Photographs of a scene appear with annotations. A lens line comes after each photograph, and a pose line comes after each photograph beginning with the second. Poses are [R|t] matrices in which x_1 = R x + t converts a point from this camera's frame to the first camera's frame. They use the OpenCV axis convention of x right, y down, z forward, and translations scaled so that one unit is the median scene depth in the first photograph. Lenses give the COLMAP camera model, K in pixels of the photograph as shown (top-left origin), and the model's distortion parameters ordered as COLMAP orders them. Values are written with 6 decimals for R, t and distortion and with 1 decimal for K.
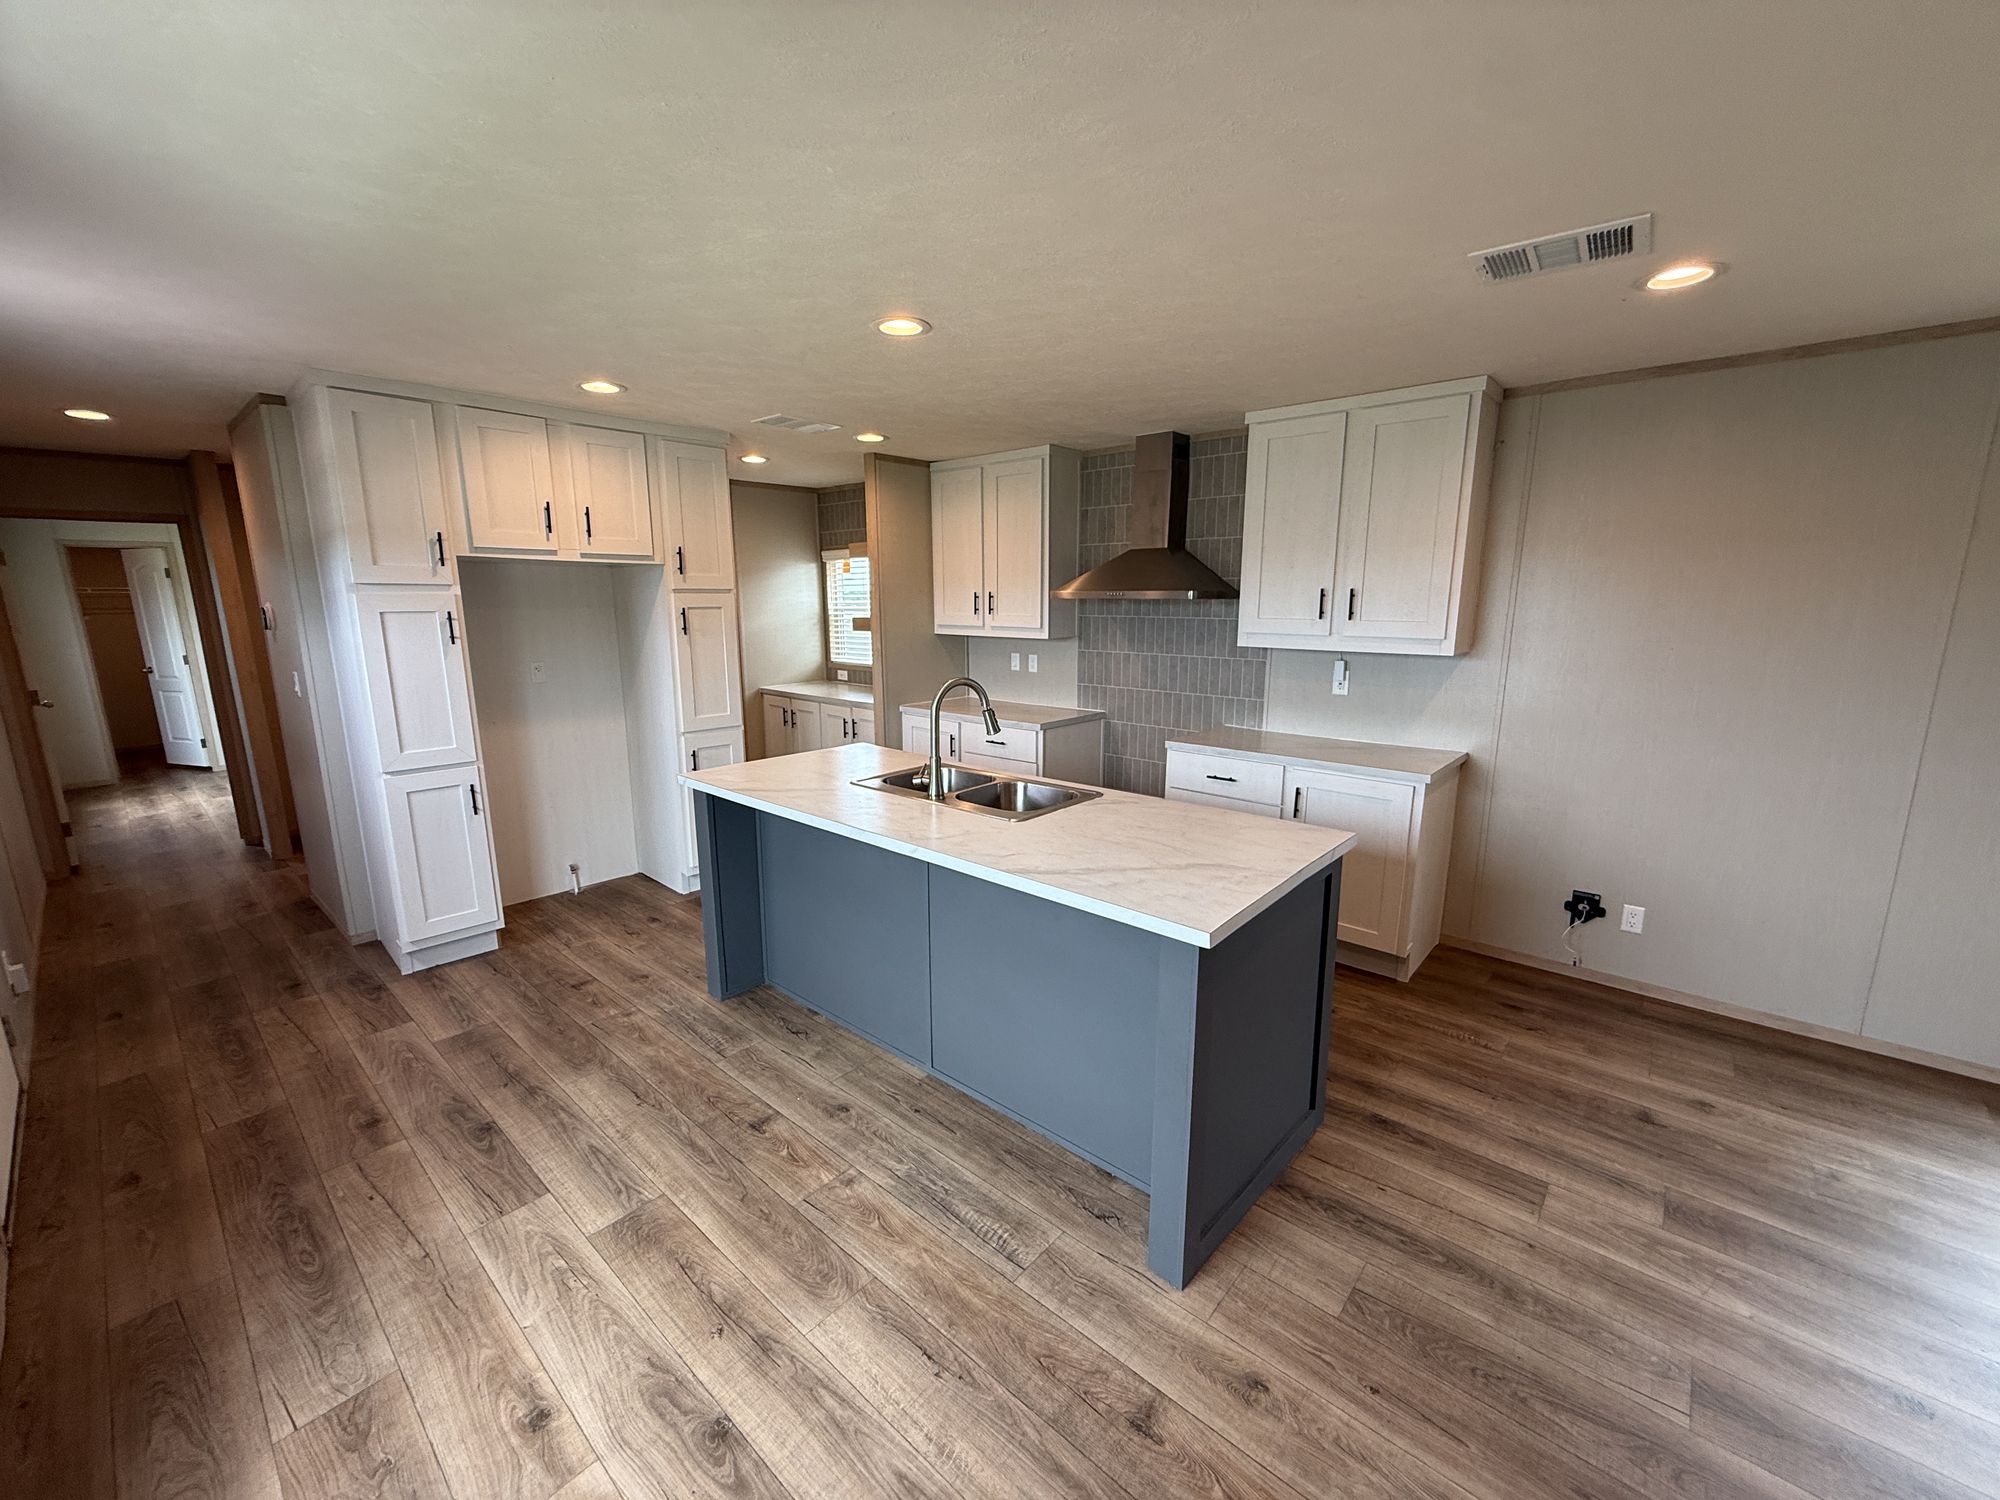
lens RADIAL K [[796.0, 0, 1000.6], [0, 796.0, 732.9], [0, 0, 1]] dist [-0.000040, -0.000425]
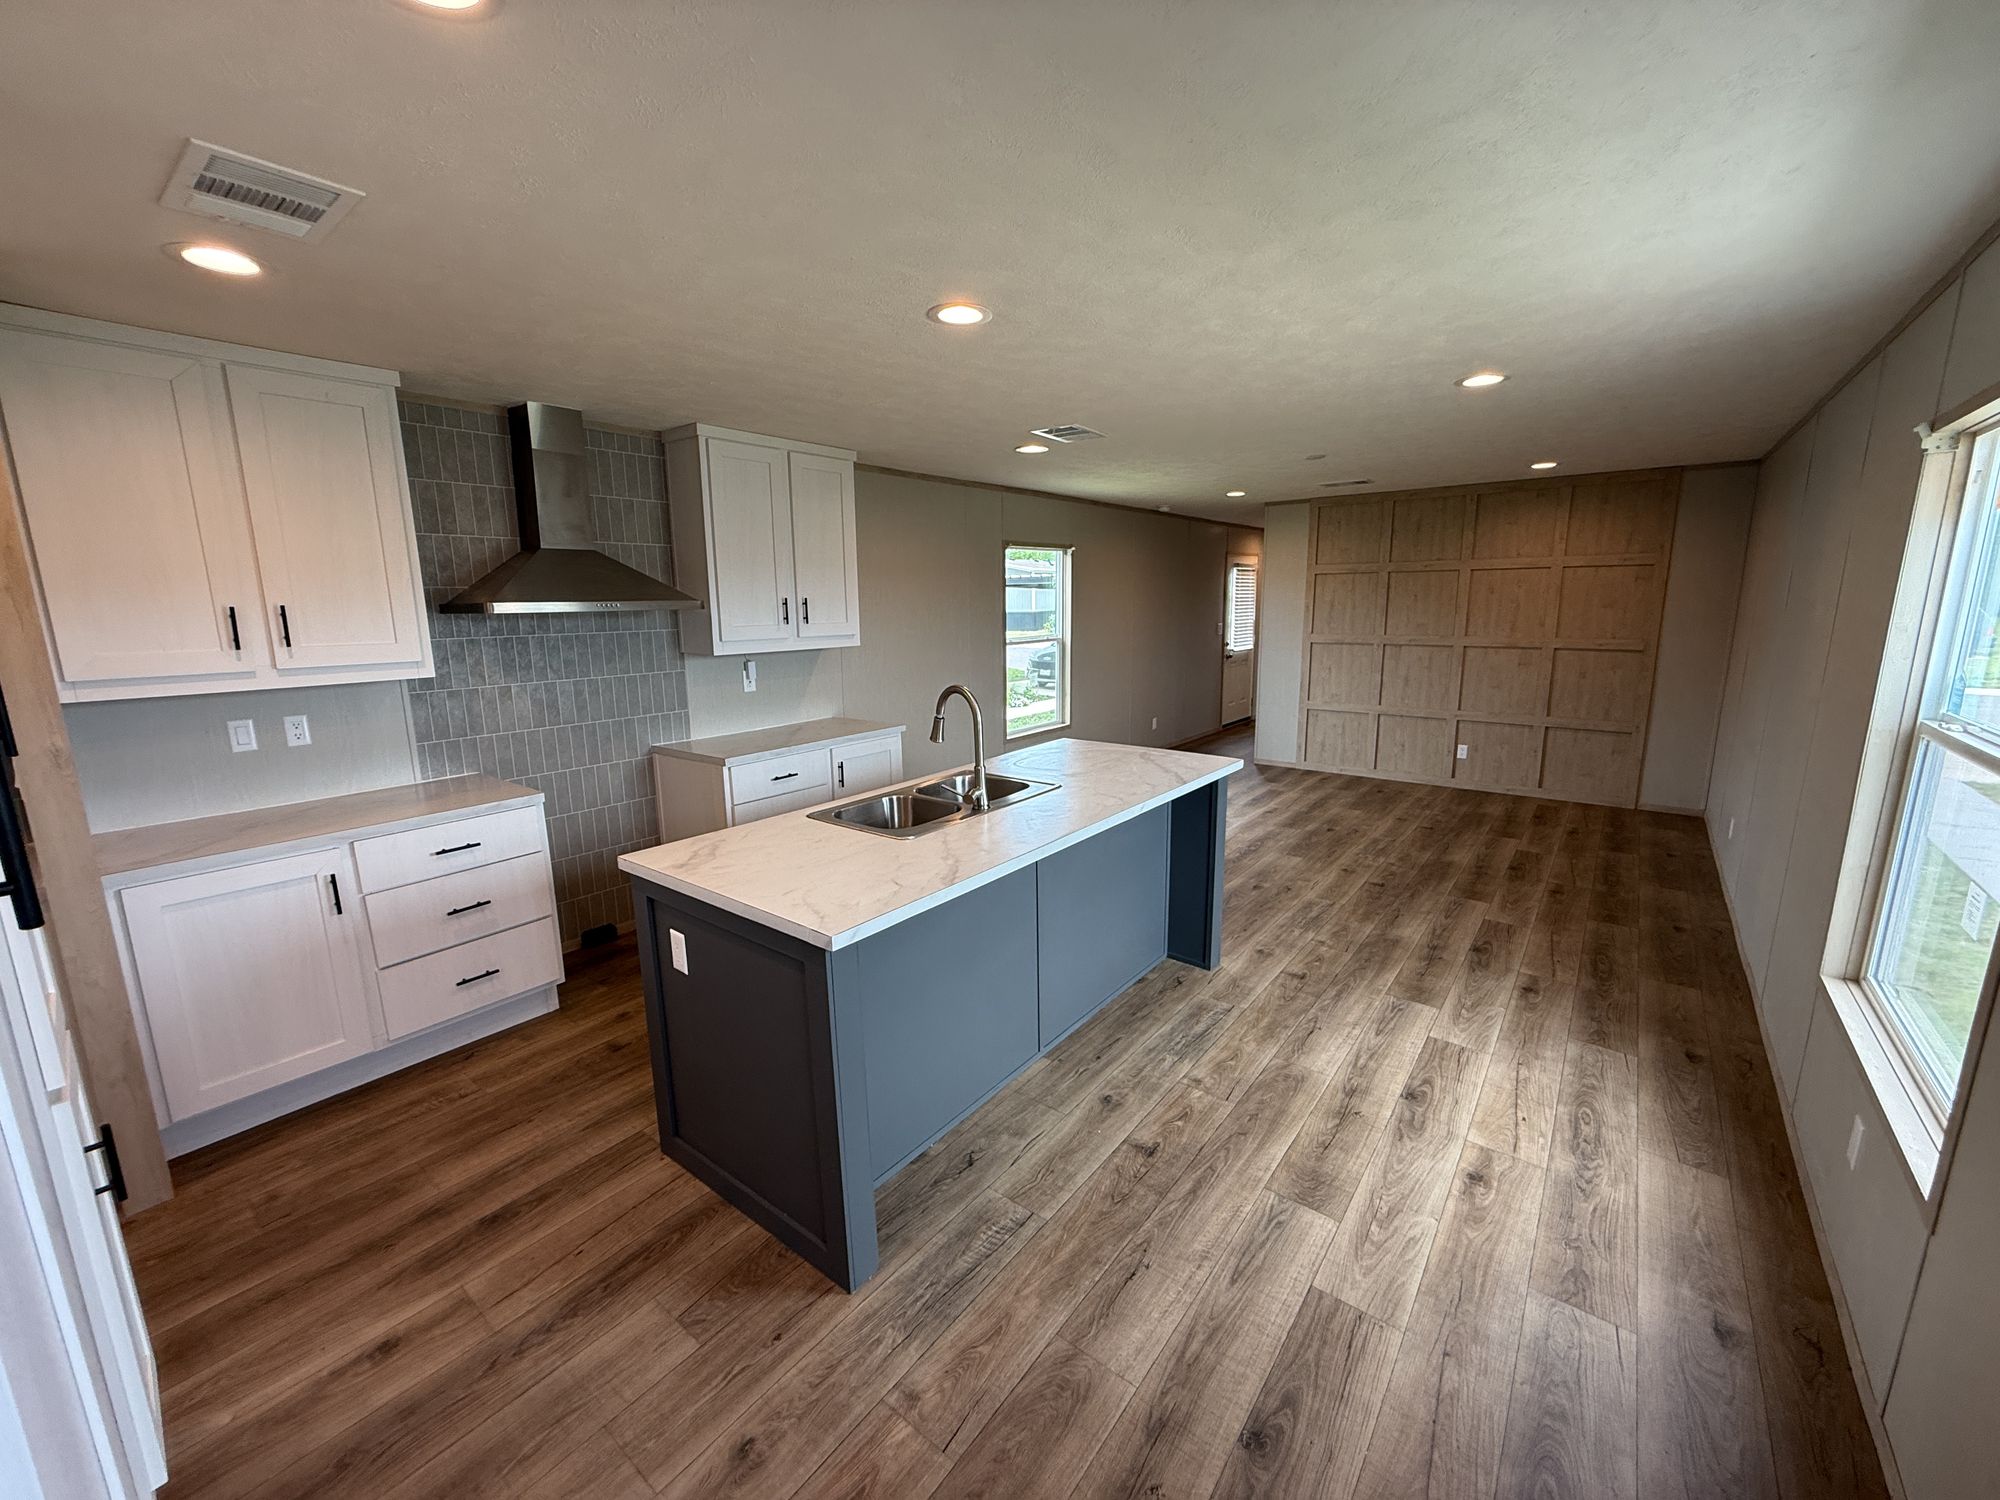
lens RADIAL K [[796.0, 0, 997.8], [0, 796.0, 750.5], [0, 0, 1]] dist [-0.000040, -0.000425]
pose [[-0.050520, -0.183753, 0.981673, -1.191646], [0.184609, 0.964272, 0.189996, -0.195307], [-0.981513, 0.190825, -0.014793, 1.140504]]
